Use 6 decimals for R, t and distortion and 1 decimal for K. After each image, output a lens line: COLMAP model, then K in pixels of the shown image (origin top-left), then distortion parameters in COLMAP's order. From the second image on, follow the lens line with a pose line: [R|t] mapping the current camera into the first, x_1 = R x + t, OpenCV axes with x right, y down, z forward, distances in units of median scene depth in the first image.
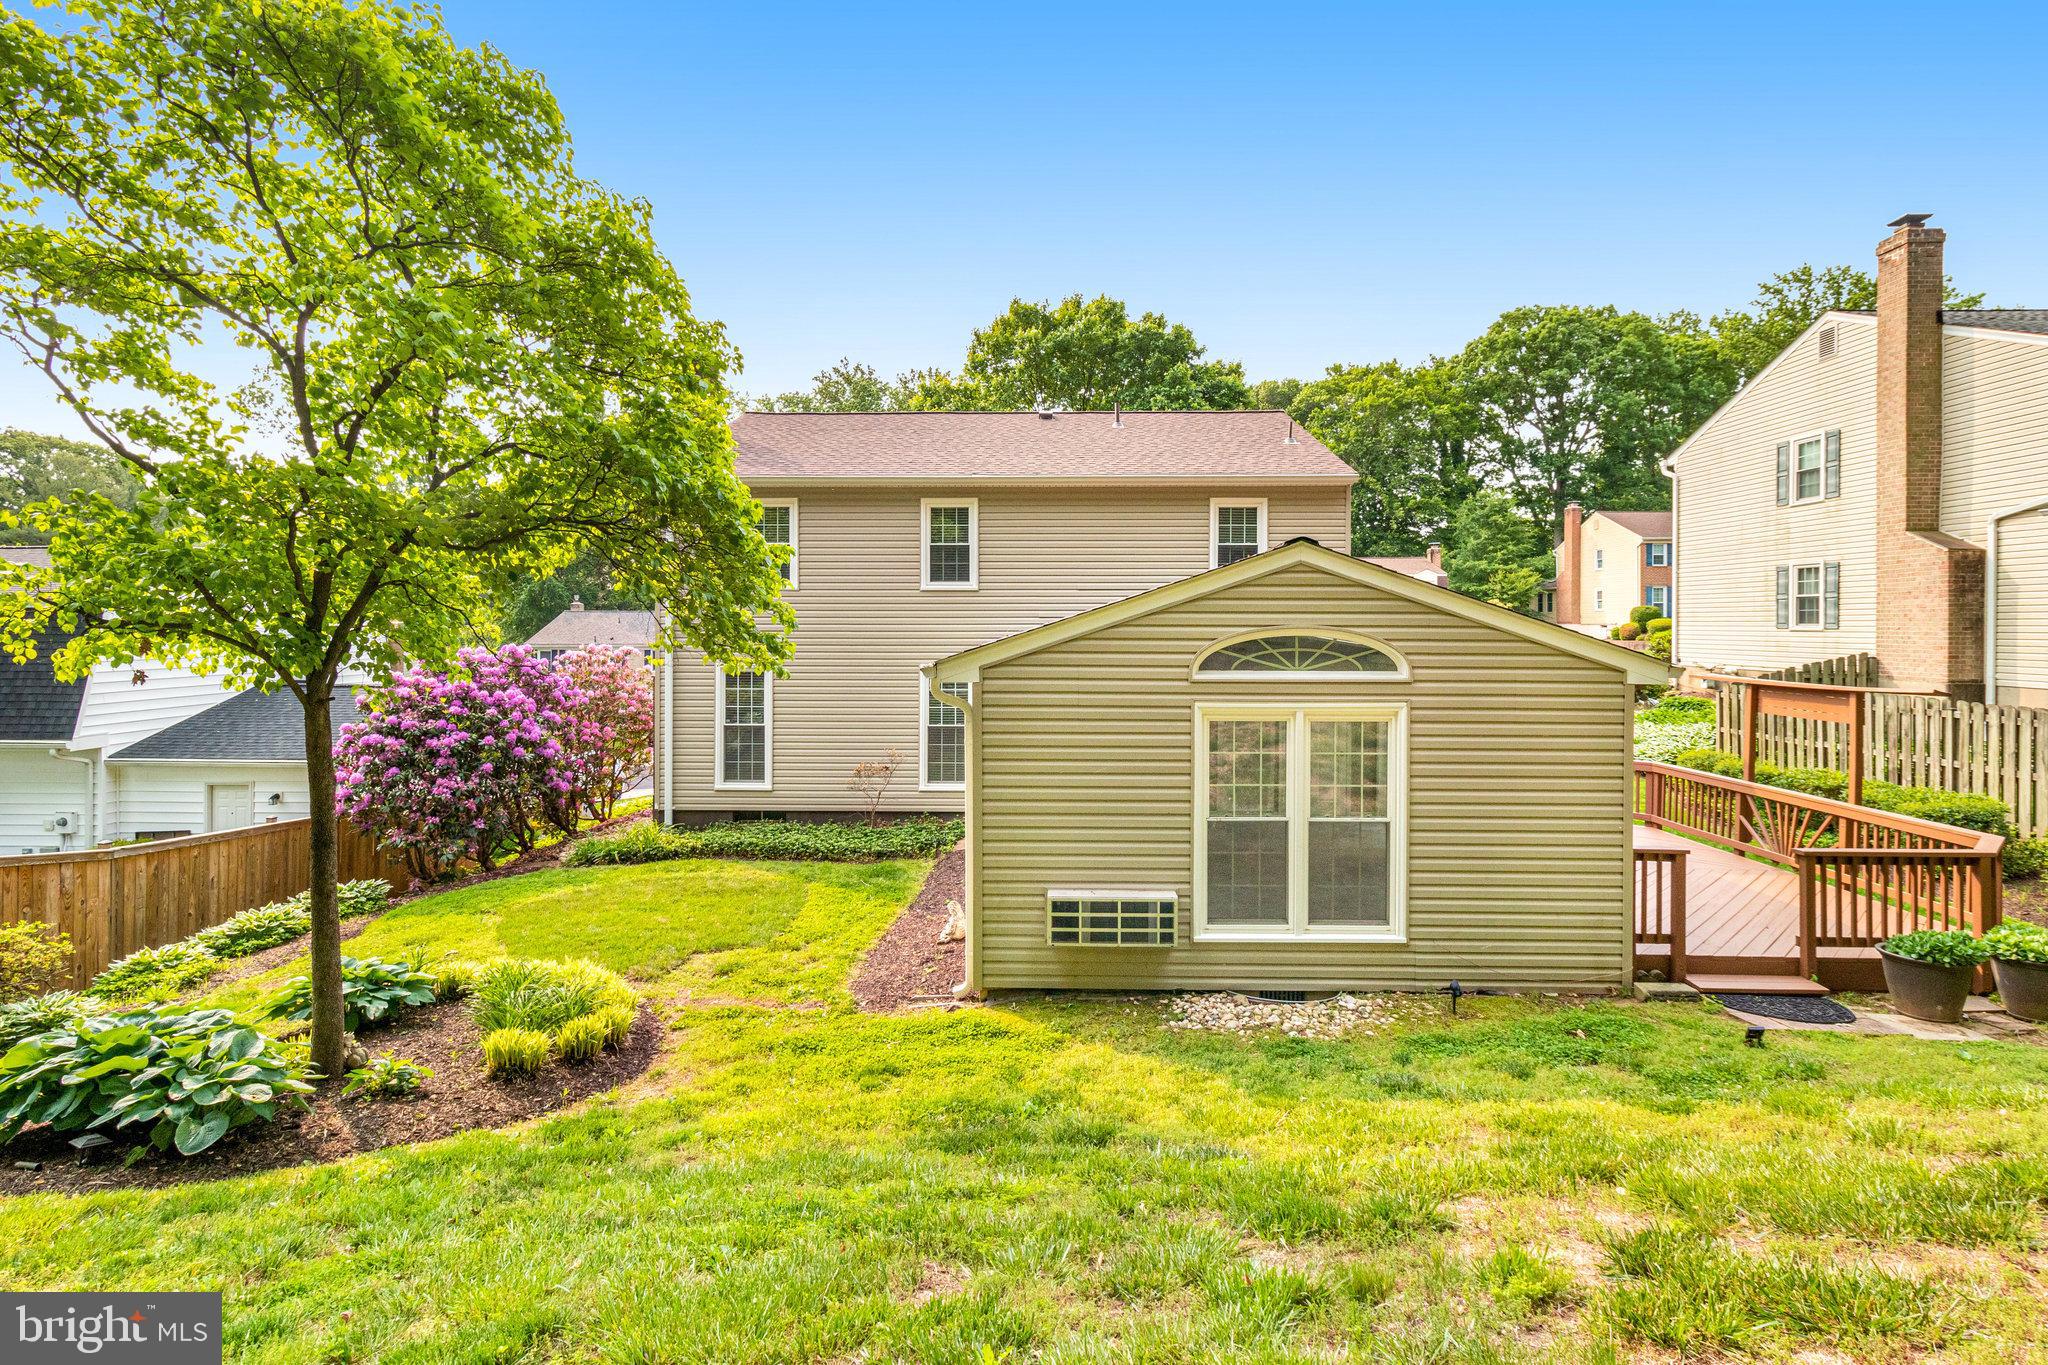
lens RADIAL K [[939.5, 0, 1016.4], [0, 939.5, 648.6], [0, 0, 1]] dist [-0.001326, -0.000372]
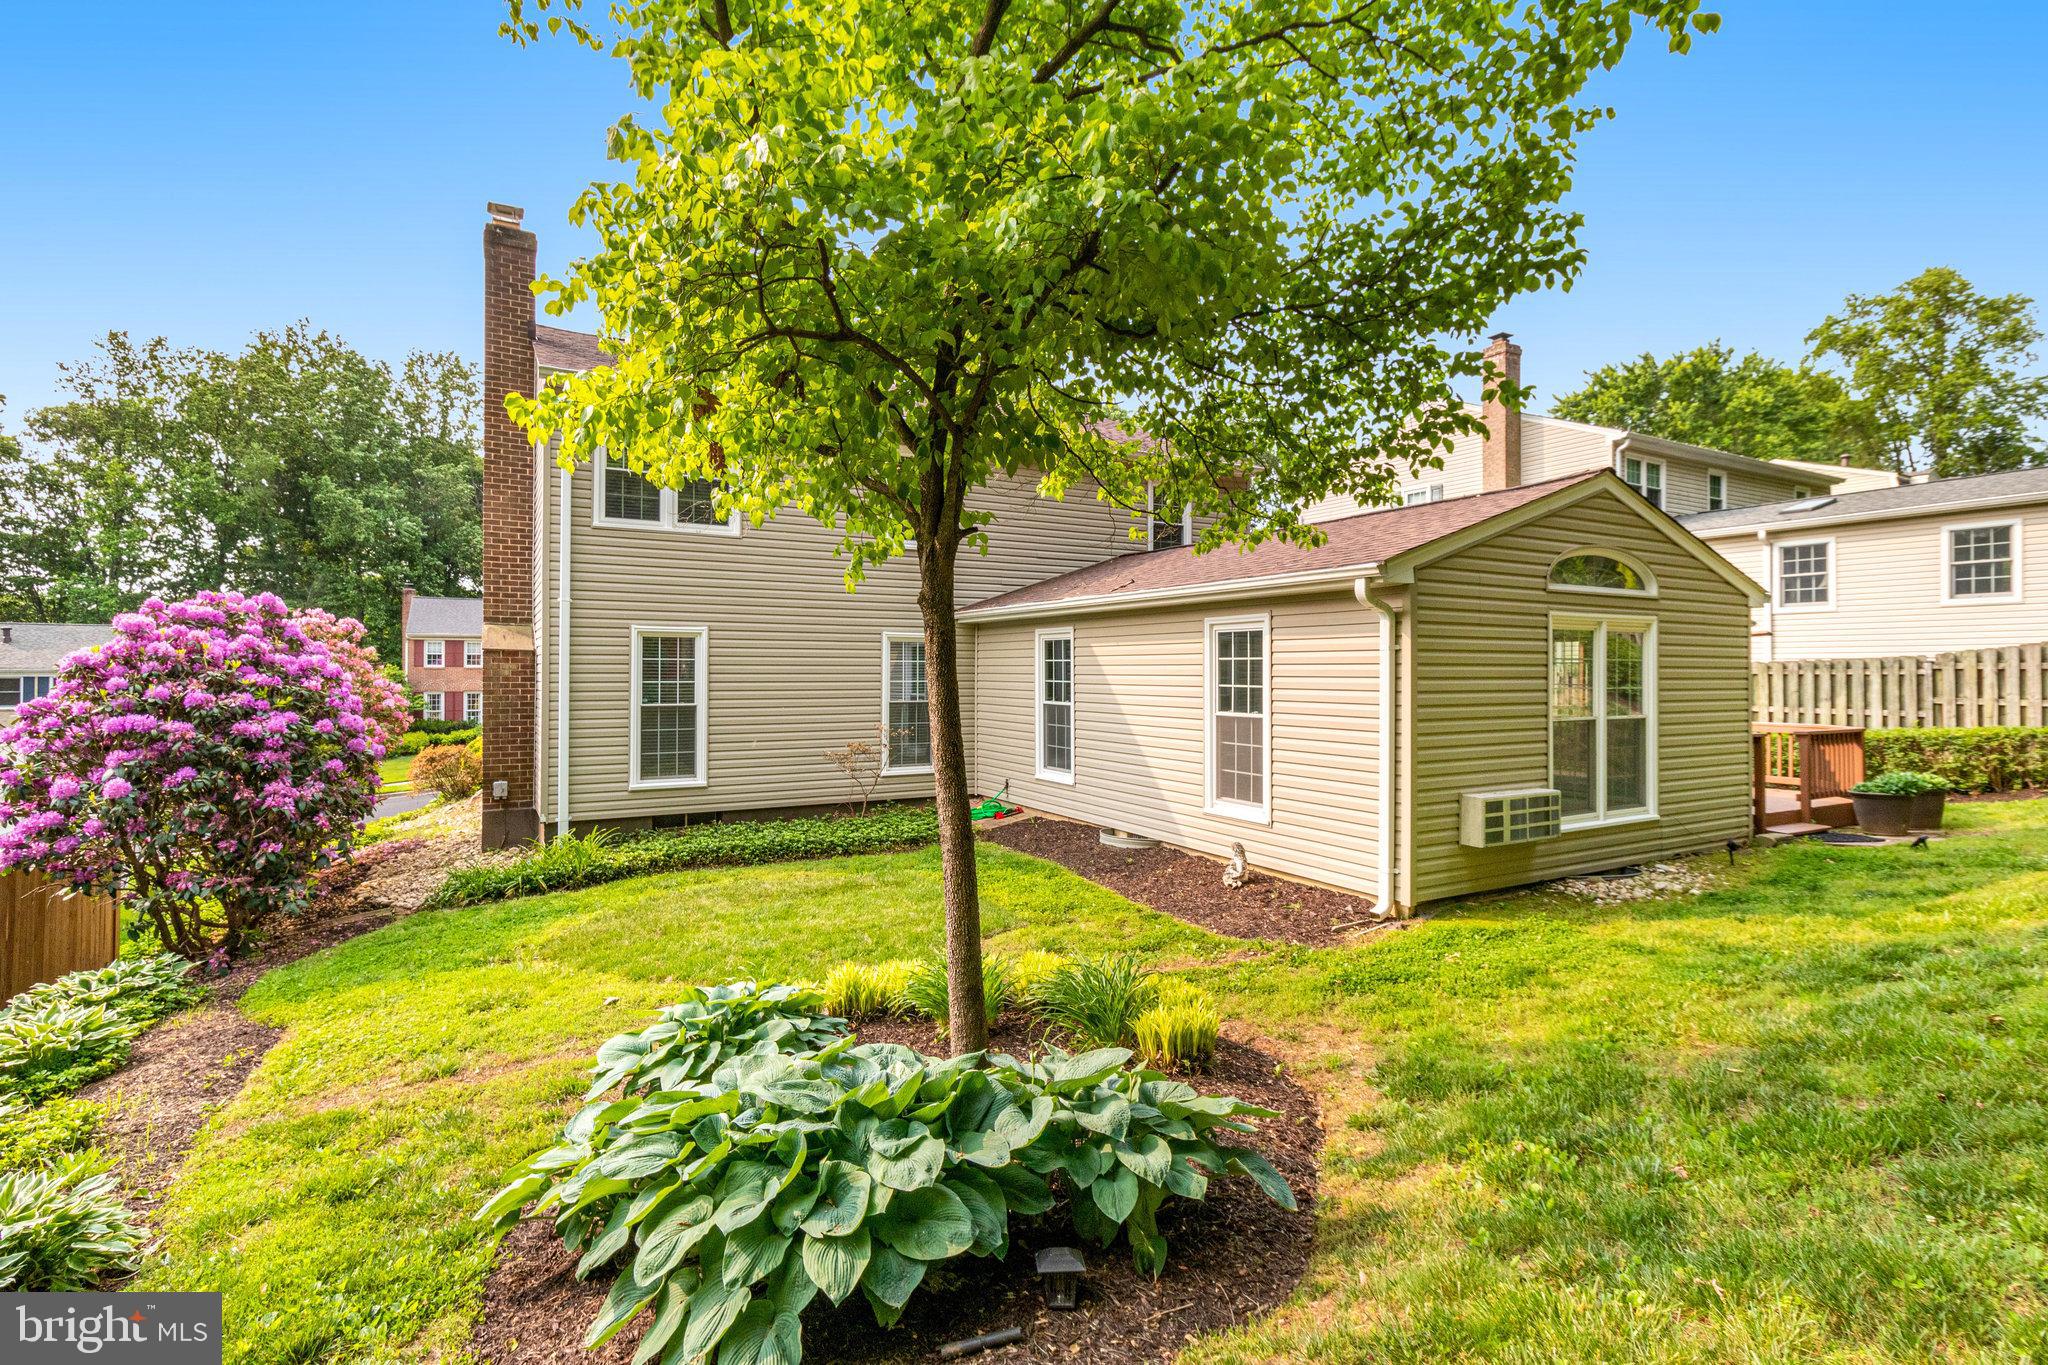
lens RADIAL K [[939.5, 0, 1016.4], [0, 939.5, 648.6], [0, 0, 1]] dist [-0.001326, -0.000372]
pose [[0.870871, 0.011151, 0.491384, -0.463104], [0.008118, 0.999280, -0.037065, 0.071886], [-0.491444, 0.036268, 0.870154, 0.190596]]
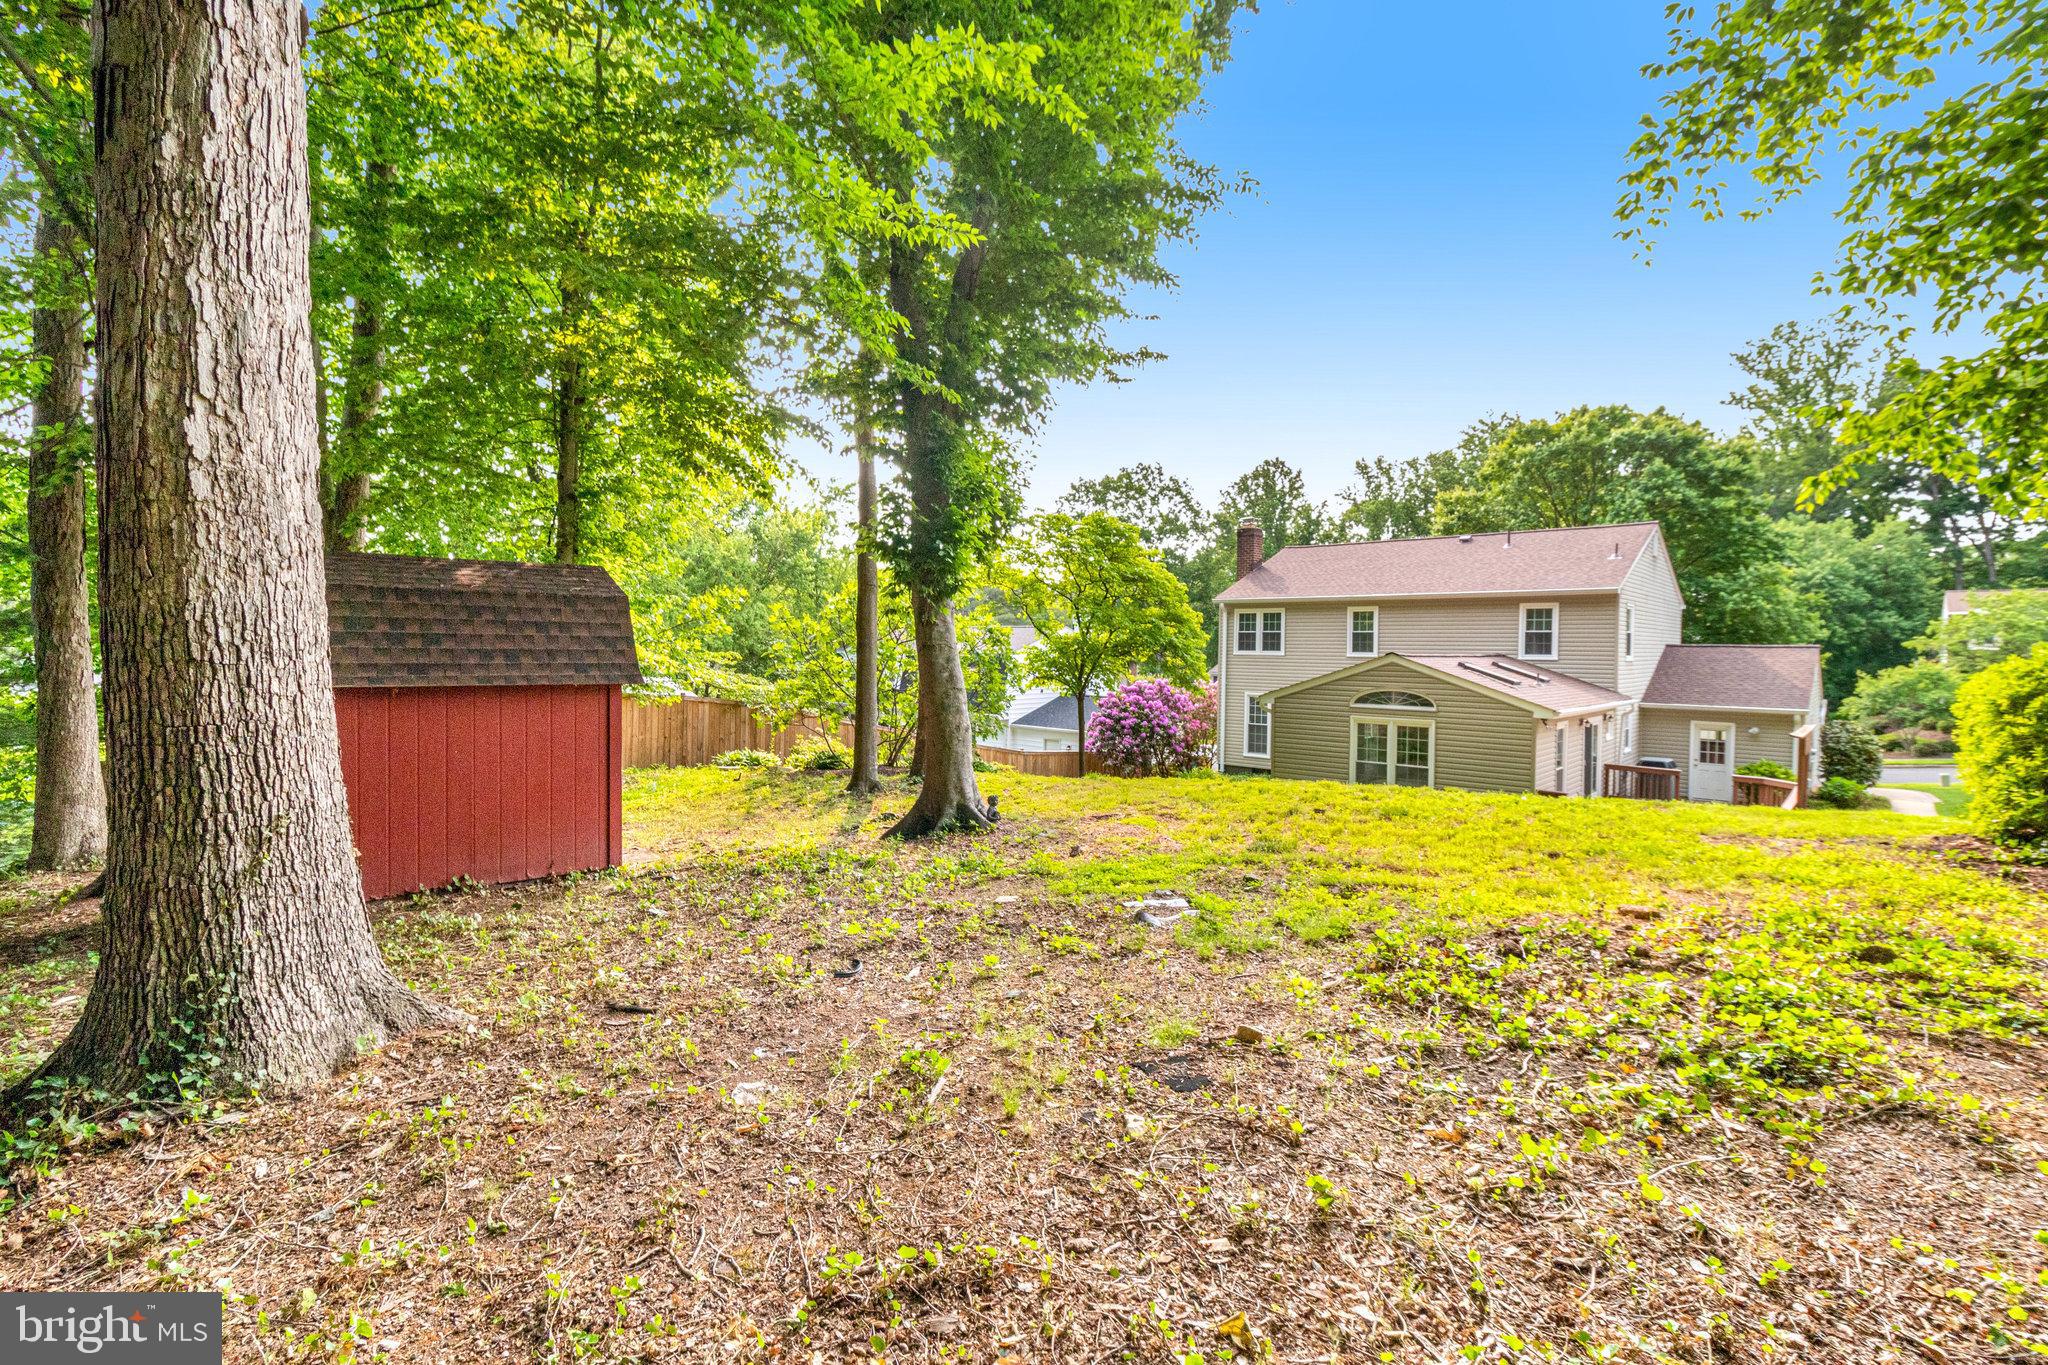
lens RADIAL K [[939.5, 0, 1016.4], [0, 939.5, 648.6], [0, 0, 1]] dist [-0.001326, -0.000372]
pose [[0.751511, 0.006585, -0.659687, 0.682940], [-0.023652, 0.999576, -0.016966, -0.034546], [0.659296, 0.028354, 0.751349, -0.886787]]
